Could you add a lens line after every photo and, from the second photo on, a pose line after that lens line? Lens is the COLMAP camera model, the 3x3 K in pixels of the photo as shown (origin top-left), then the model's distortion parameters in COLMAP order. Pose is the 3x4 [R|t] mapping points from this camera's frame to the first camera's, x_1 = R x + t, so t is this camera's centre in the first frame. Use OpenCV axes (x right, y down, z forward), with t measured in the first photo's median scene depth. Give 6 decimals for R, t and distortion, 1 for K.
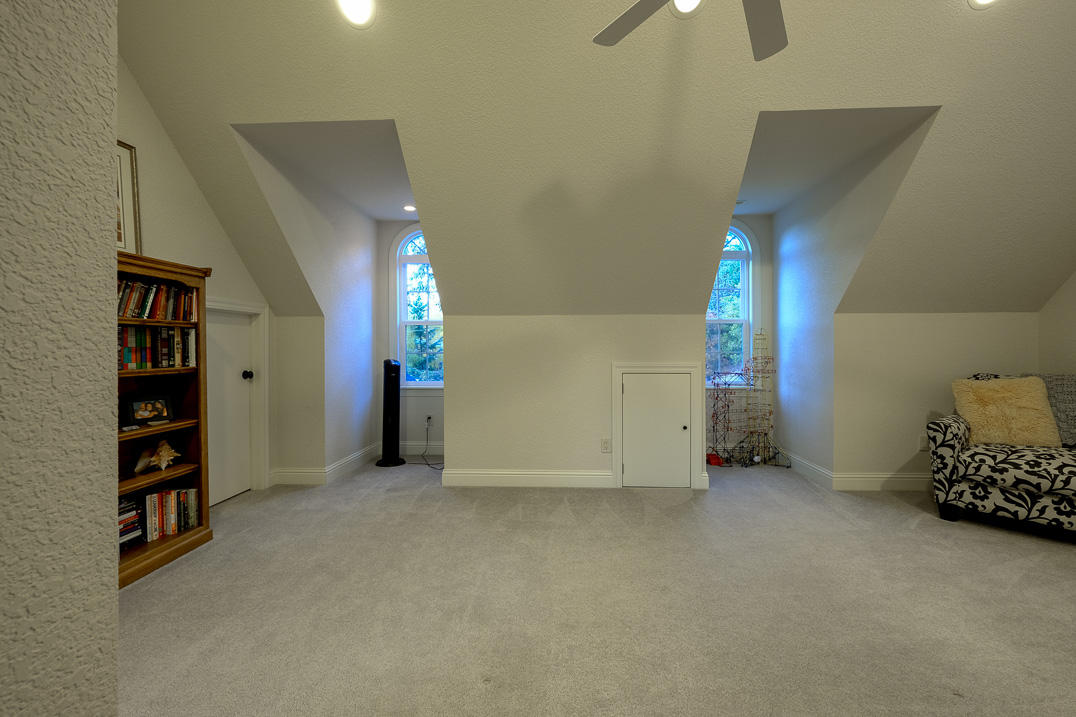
lens RADIAL K [[467.1, 0, 538.2], [0, 467.1, 356.2], [0, 0, 1]] dist [0.000791, 0.000052]
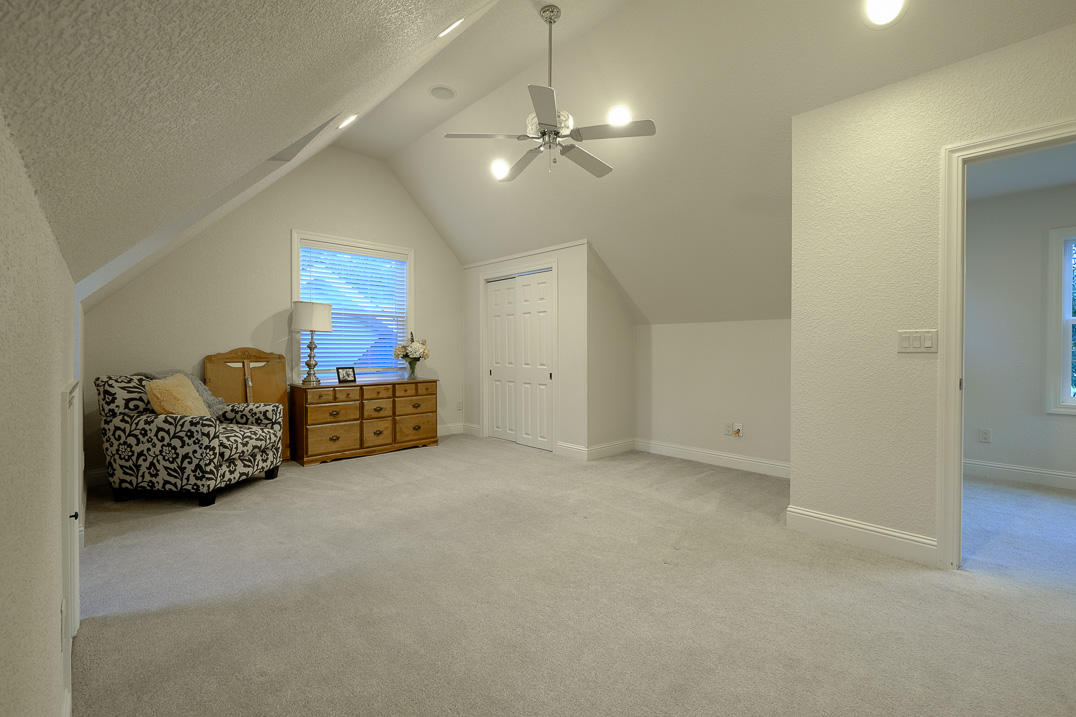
lens RADIAL K [[467.1, 0, 538.0], [0, 467.1, 357.5], [0, 0, 1]] dist [0.000791, 0.000052]
pose [[-0.744056, -0.008232, 0.668066, -0.469911], [0.009688, 0.999686, 0.023108, -0.019431], [-0.668047, 0.023666, -0.743743, 1.361725]]
